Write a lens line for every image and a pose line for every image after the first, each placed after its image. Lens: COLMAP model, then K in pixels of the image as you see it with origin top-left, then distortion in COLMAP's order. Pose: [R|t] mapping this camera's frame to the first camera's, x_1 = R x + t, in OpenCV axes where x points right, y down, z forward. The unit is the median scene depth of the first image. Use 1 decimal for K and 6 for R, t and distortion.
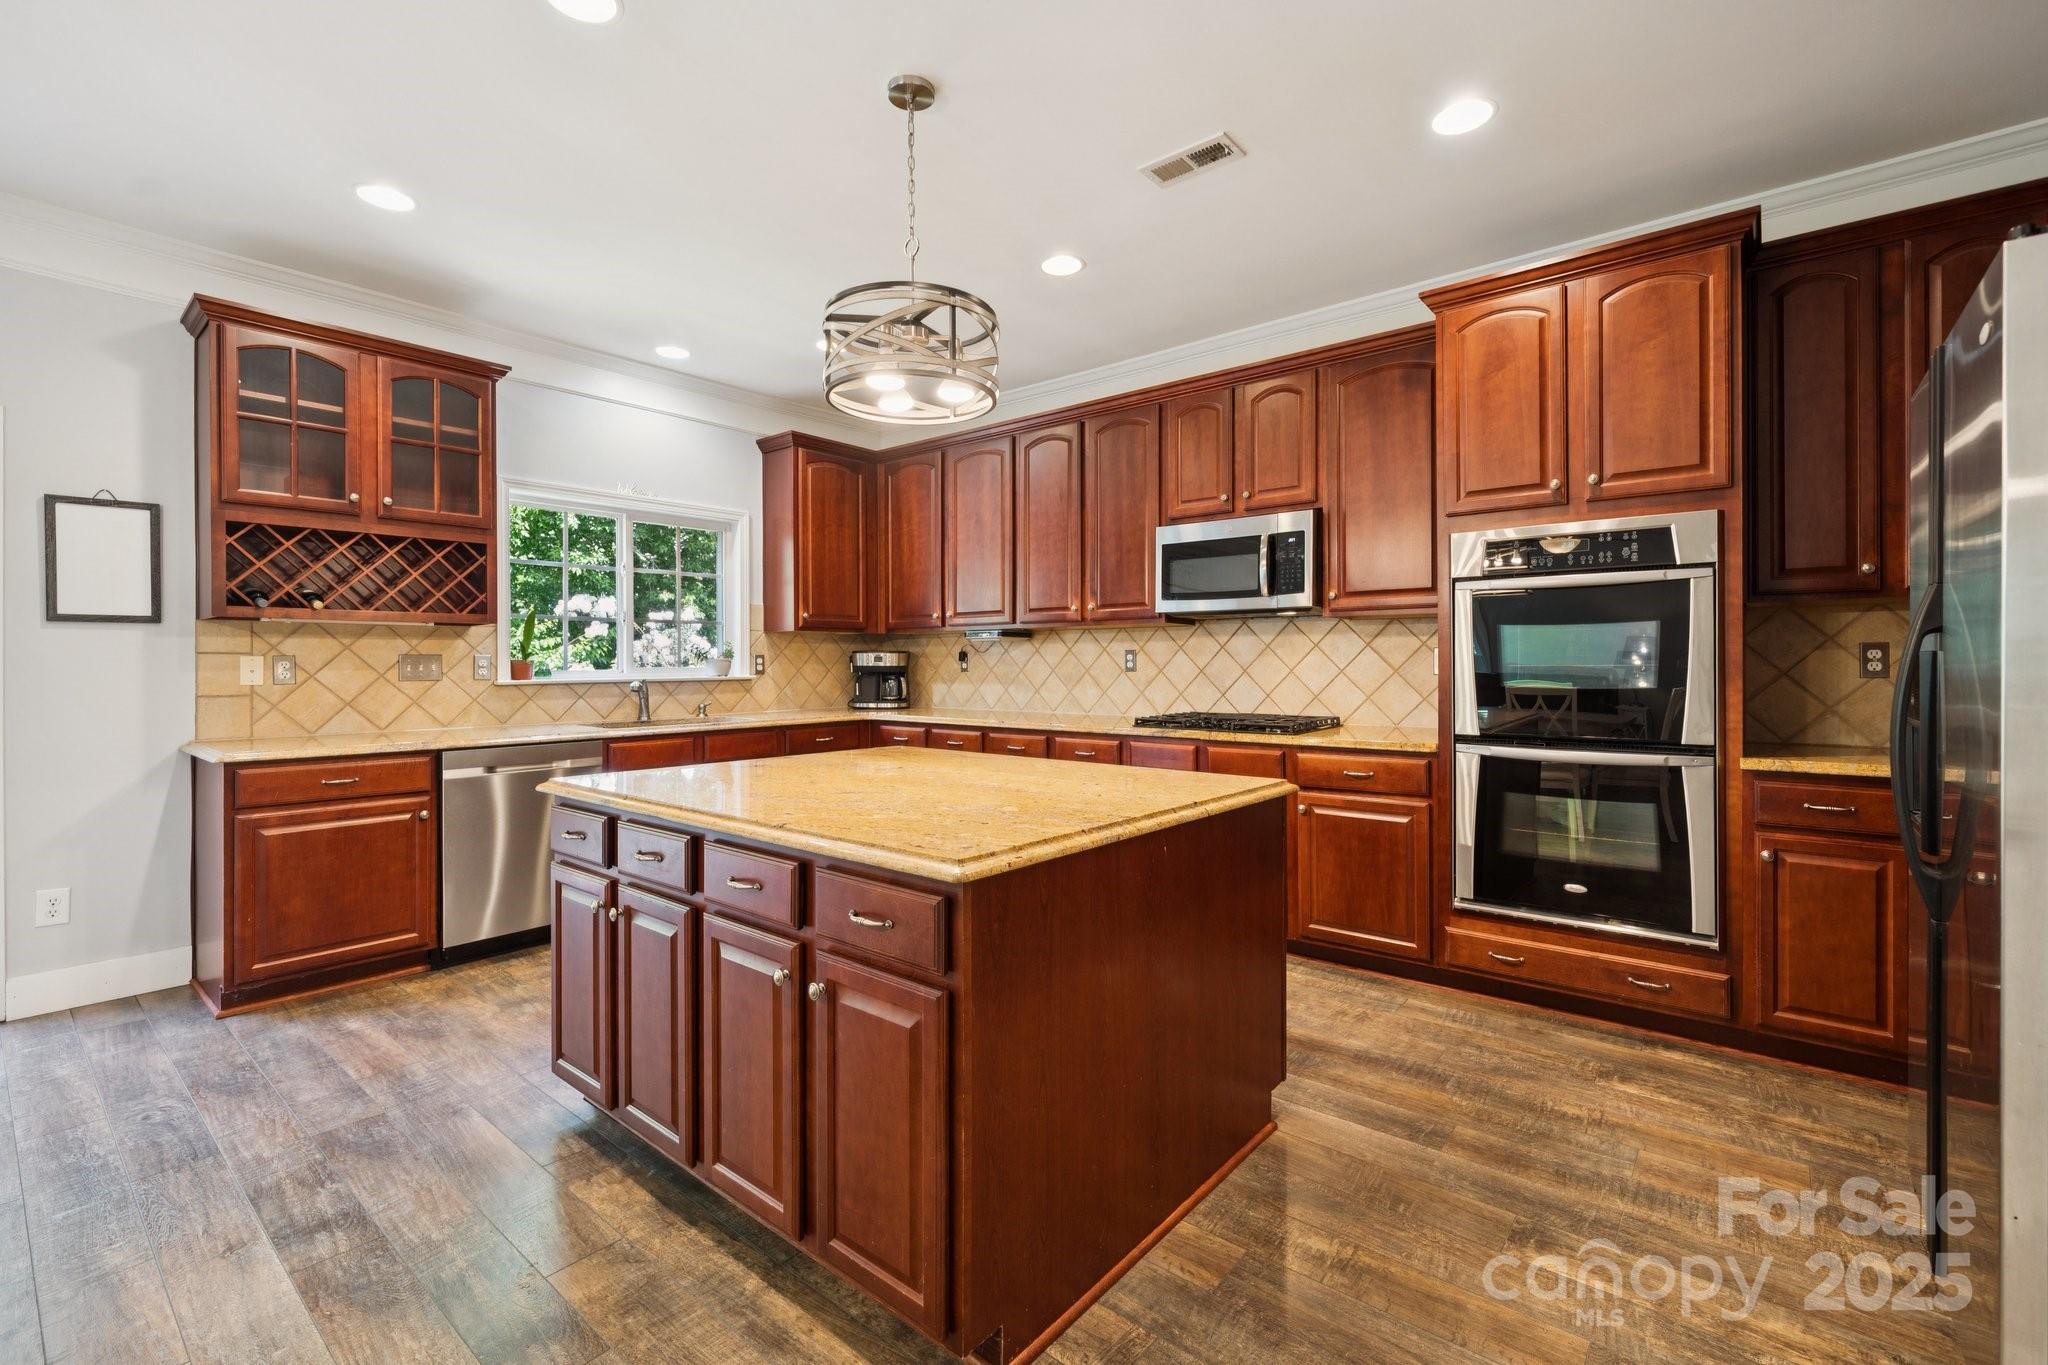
lens RADIAL K [[877.5, 0, 1038.6], [0, 877.5, 669.2], [0, 0, 1]] dist [-0.001316, -0.000162]
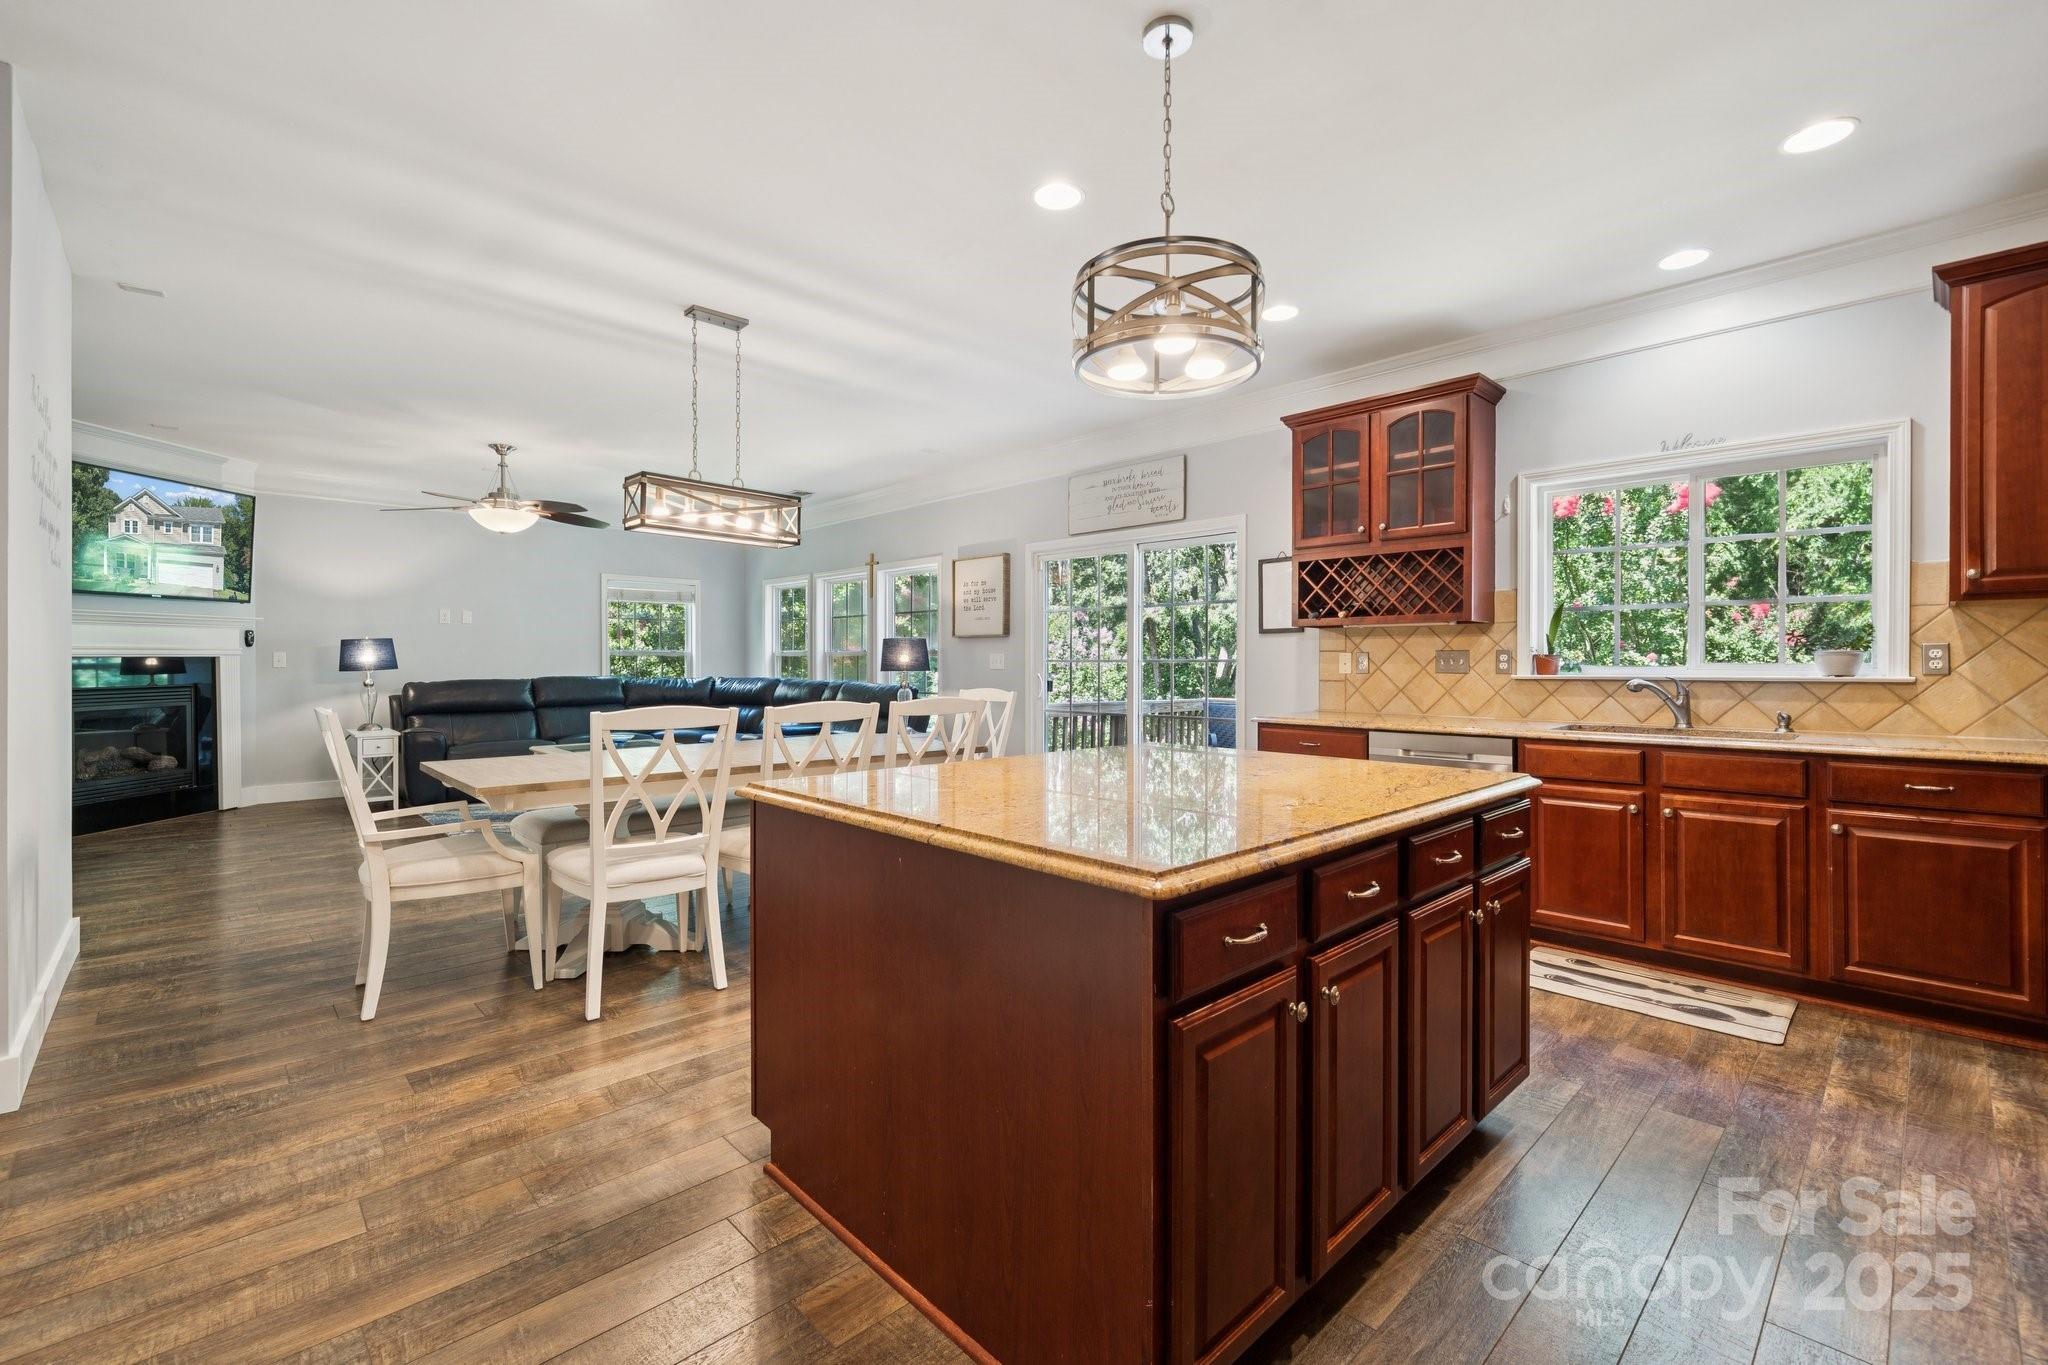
lens RADIAL K [[877.5, 0, 1038.5], [0, 877.5, 668.2], [0, 0, 1]] dist [-0.001316, -0.000162]
pose [[-0.113758, 0.012920, -0.993424, 0.489380], [-0.004068, 0.999901, 0.013470, -0.006232], [0.993500, 0.005573, -0.113694, 0.595837]]
